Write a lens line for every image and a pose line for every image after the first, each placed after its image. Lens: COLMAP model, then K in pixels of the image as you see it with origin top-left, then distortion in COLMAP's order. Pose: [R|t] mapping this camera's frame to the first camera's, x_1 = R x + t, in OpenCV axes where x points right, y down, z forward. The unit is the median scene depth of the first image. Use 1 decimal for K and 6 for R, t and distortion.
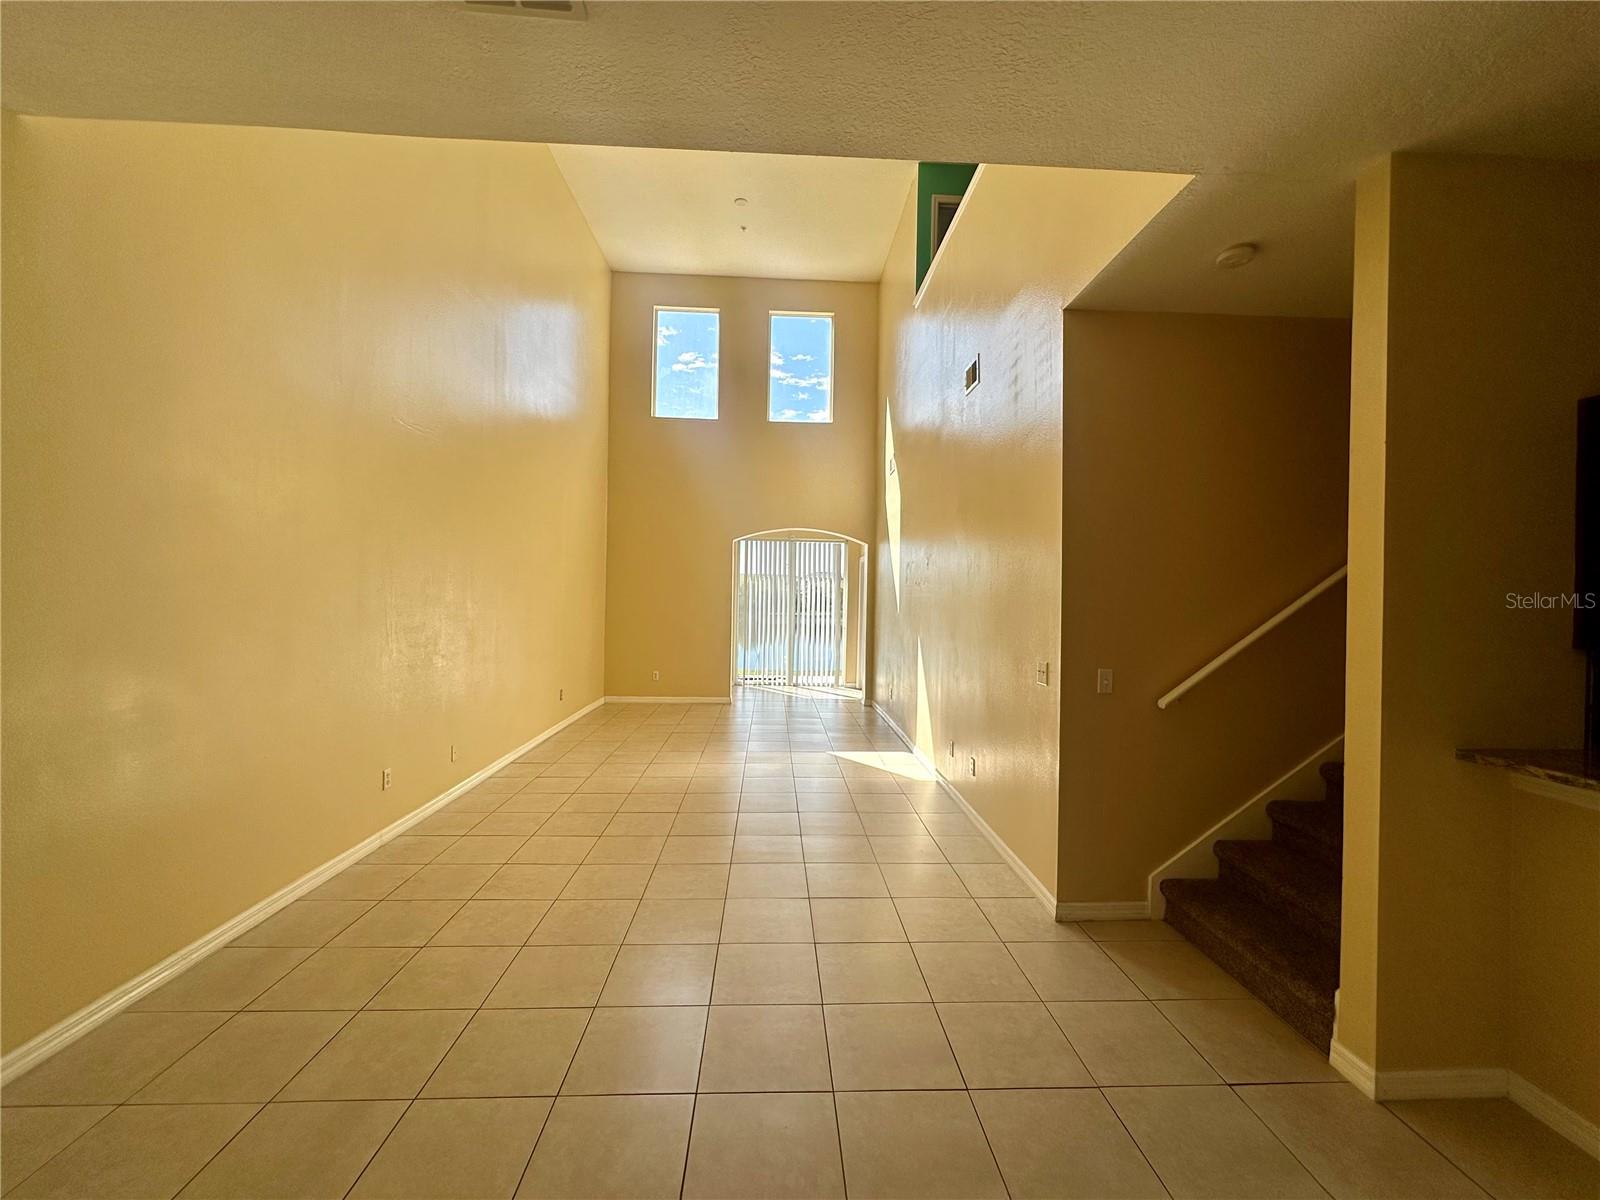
lens RADIAL K [[638.2, 0, 802.9], [0, 638.2, 600.0], [0, 0, 1]] dist [0.000639, 0.000008]
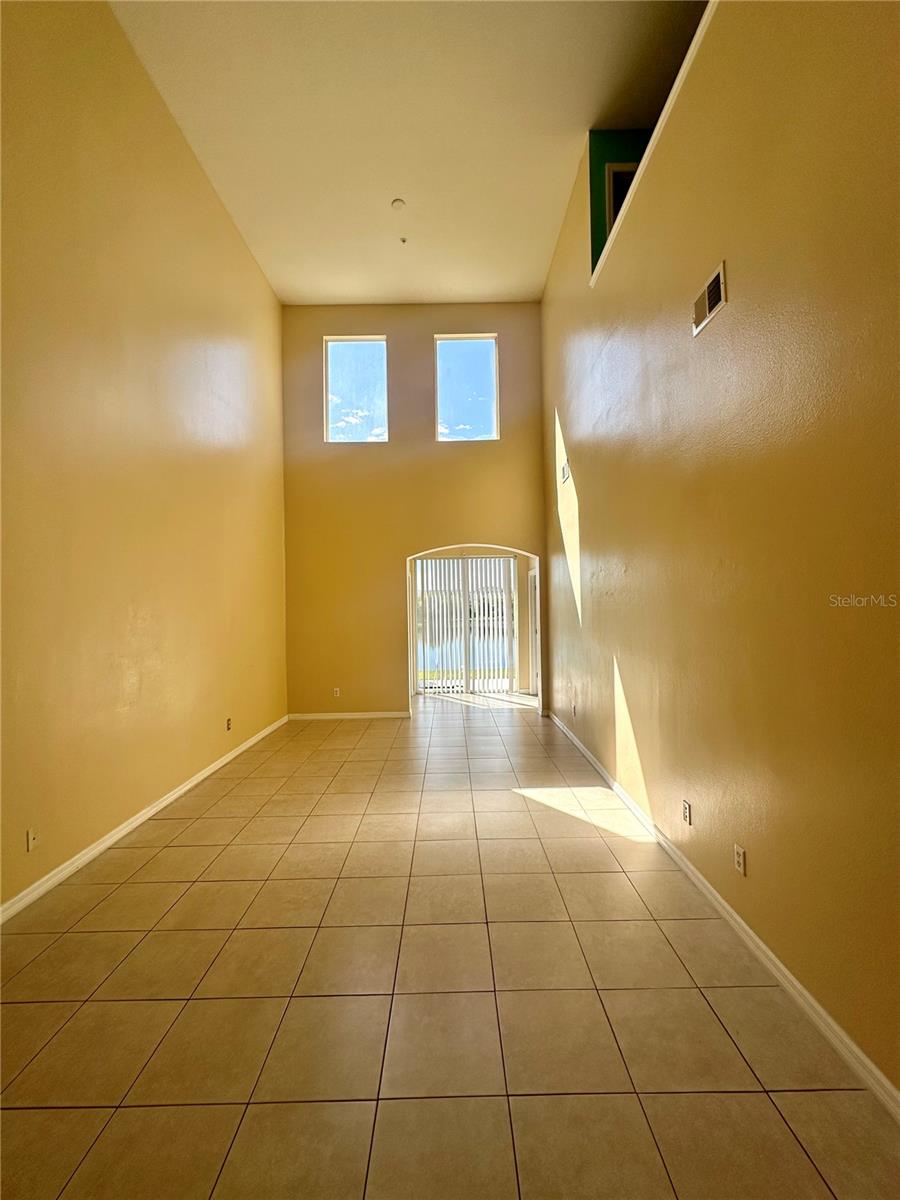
lens RADIAL K [[485.4, 0, 453.1], [0, 485.4, 603.8], [0, 0, 1]] dist [-0.000052, 0.000053]
pose [[0.998419, -0.036517, -0.042736, -0.004438], [0.036065, 0.999286, -0.011287, -0.008781], [0.043118, 0.009728, 0.999023, 0.223160]]
